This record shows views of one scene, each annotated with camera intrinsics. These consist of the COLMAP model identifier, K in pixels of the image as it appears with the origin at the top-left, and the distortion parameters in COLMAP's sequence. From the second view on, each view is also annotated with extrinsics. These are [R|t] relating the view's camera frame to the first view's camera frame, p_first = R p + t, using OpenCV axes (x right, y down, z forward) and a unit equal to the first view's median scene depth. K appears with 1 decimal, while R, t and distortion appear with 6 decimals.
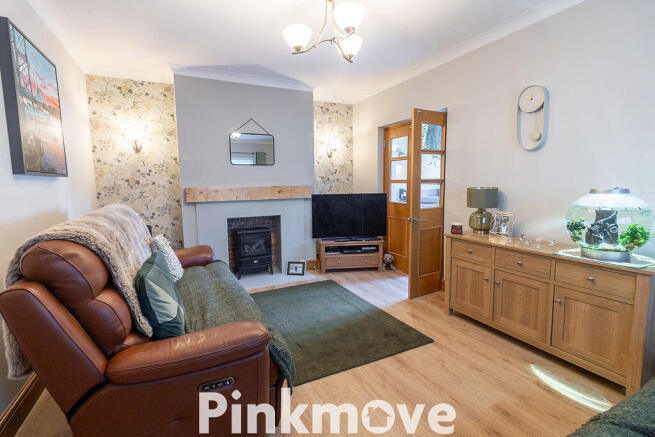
lens RADIAL K [[307.4, 0, 322.1], [0, 307.4, 213.1], [0, 0, 1]] dist [0.003774, 0.000323]
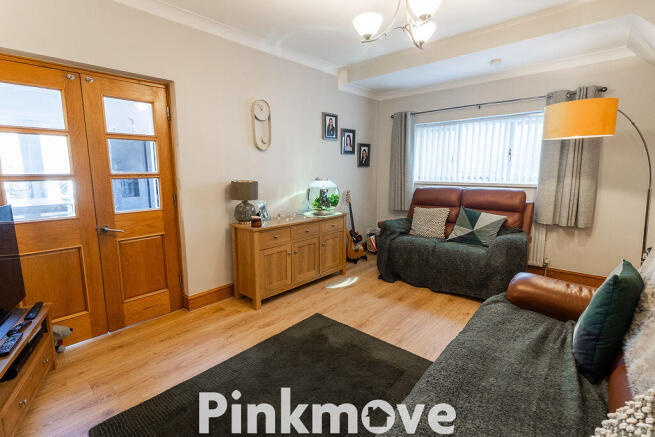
lens RADIAL K [[307.4, 0, 322.1], [0, 307.4, 213.1], [0, 0, 1]] dist [0.003774, 0.000323]
pose [[-0.363295, -0.113772, 0.924702, -0.464147], [0.108790, 0.980546, 0.163384, -0.096311], [-0.925301, 0.159954, -0.343850, 0.925986]]
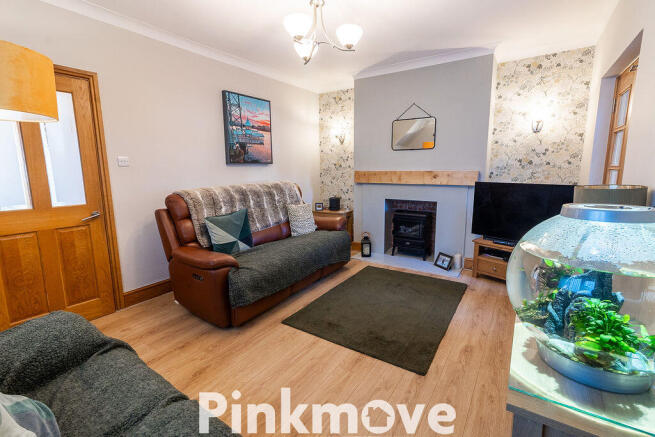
lens RADIAL K [[307.4, 0, 322.1], [0, 307.4, 213.1], [0, 0, 1]] dist [0.003774, 0.000323]
pose [[0.489317, 0.141067, -0.860621, 0.600370], [-0.083558, 0.989875, 0.114745, -0.044413], [0.868094, 0.015765, 0.496150, 0.264930]]
